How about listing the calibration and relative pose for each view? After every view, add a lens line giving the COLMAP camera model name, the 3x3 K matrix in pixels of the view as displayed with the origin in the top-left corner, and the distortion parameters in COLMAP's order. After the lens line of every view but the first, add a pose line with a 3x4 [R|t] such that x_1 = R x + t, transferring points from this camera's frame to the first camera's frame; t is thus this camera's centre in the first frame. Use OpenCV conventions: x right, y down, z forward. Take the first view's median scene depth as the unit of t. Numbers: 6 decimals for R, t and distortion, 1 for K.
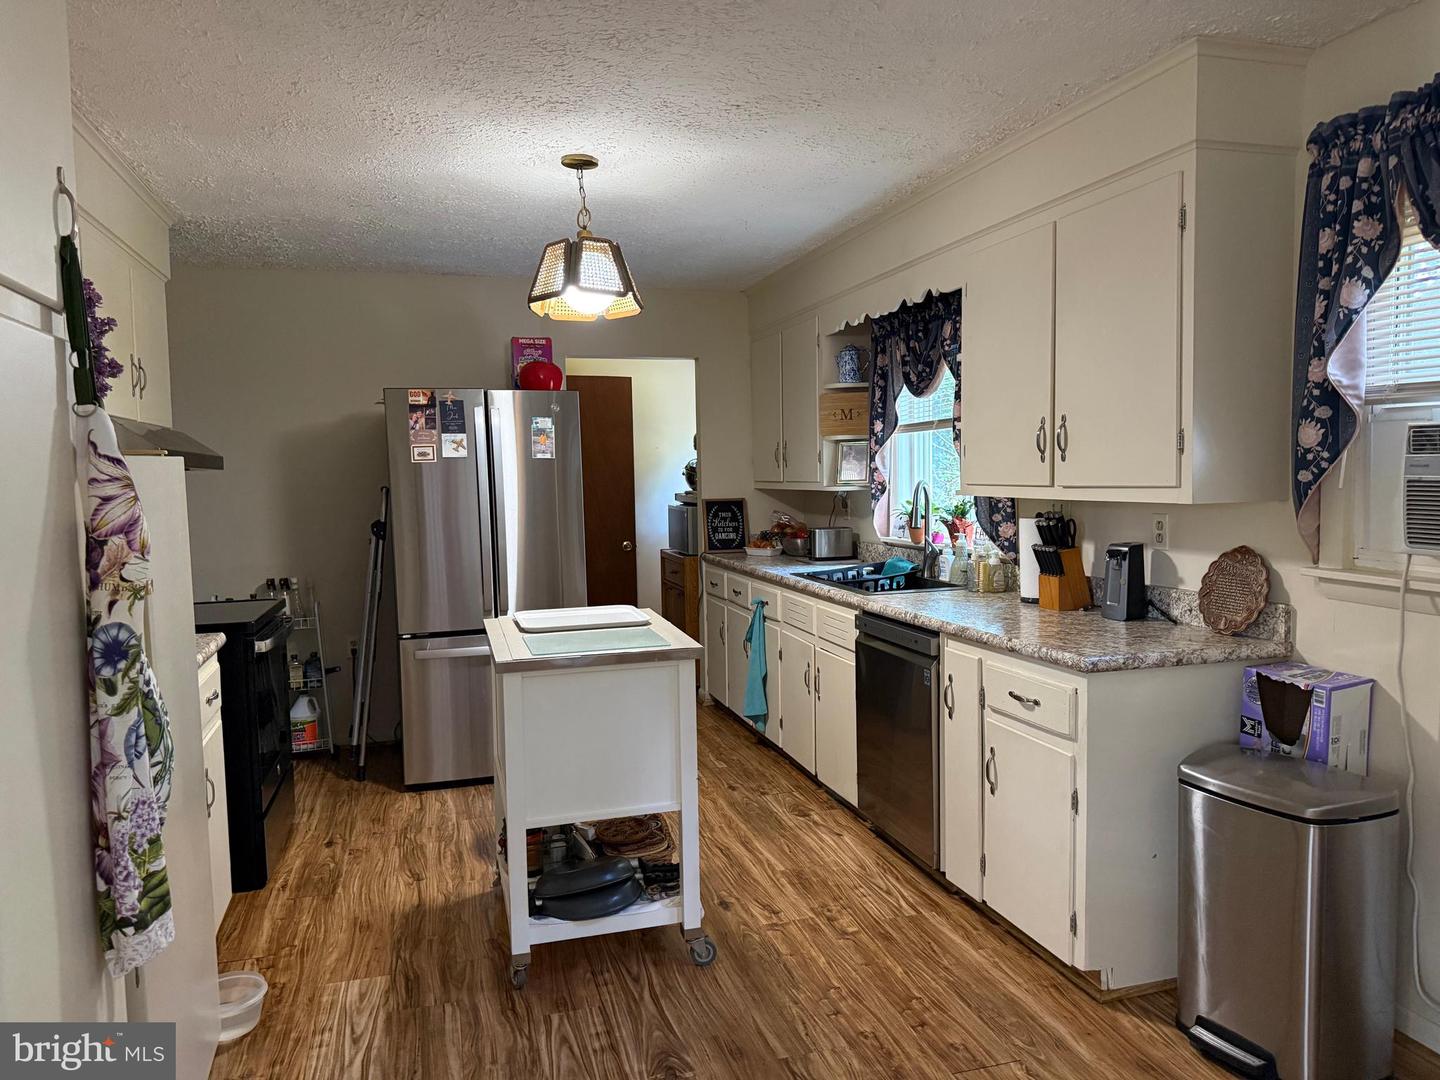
lens RADIAL K [[1007.1, 0, 720.0], [0, 1007.1, 540.0], [0, 0, 1]] dist [0.063016, -0.063782]
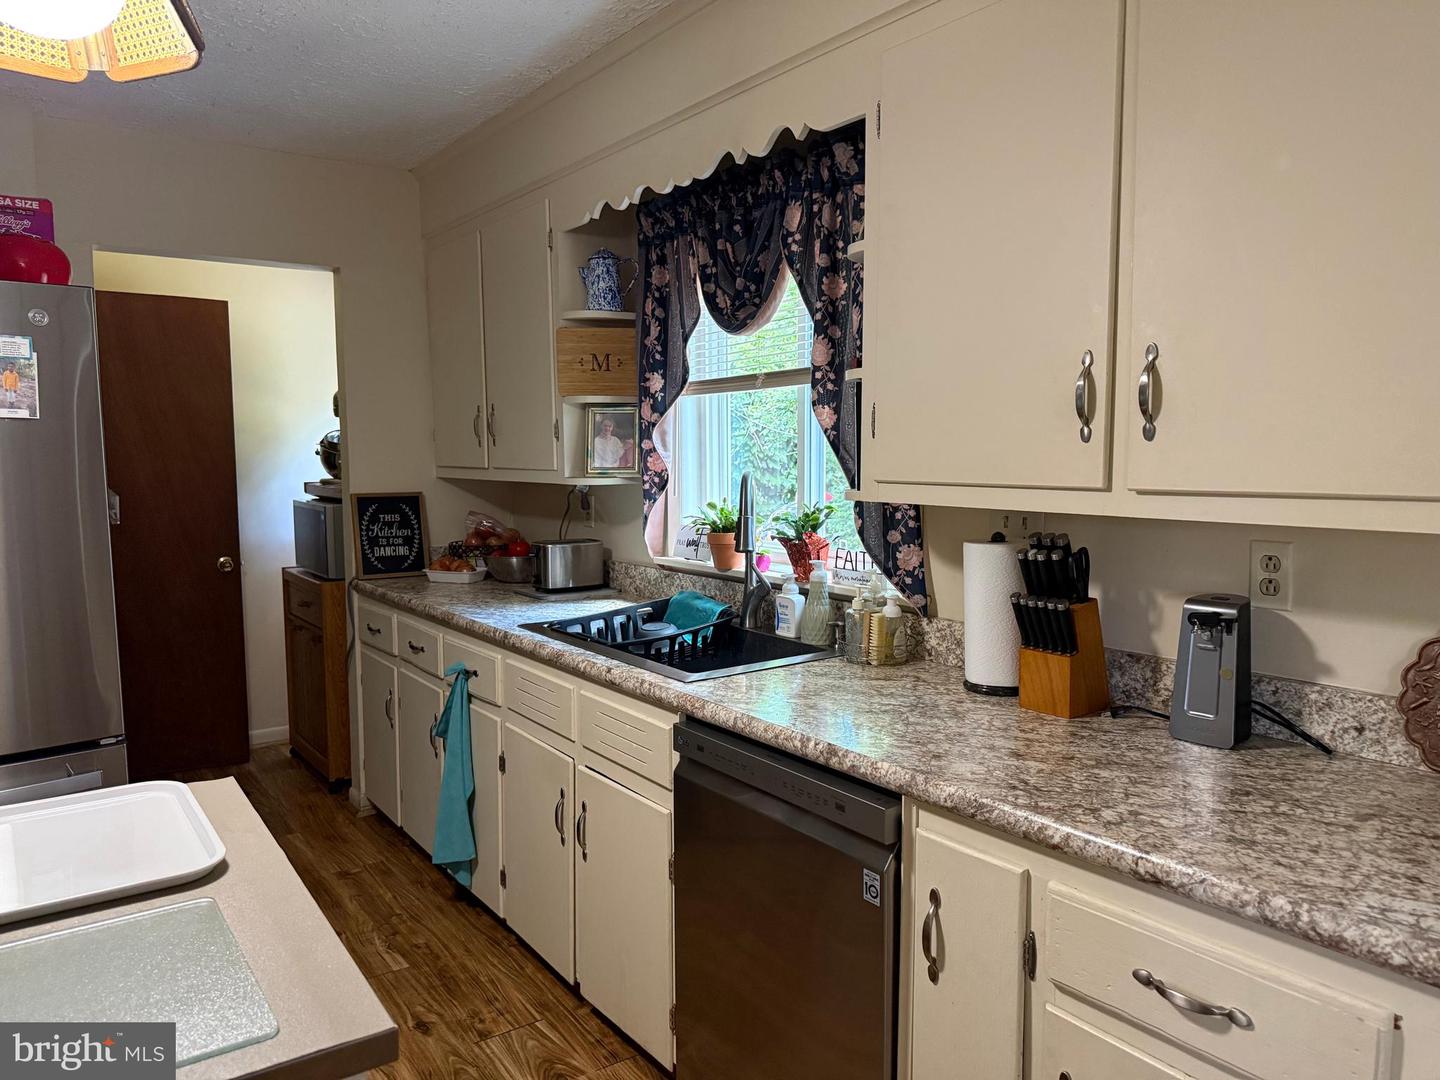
lens RADIAL K [[1002.9, 0, 720.0], [0, 1002.9, 540.0], [0, 0, 1]] dist [0.093627, -0.124734]
pose [[0.942370, -0.016675, 0.334156, -0.015649], [0.010189, 0.999724, 0.021151, -0.028518], [-0.334416, -0.016527, 0.942281, 0.407052]]
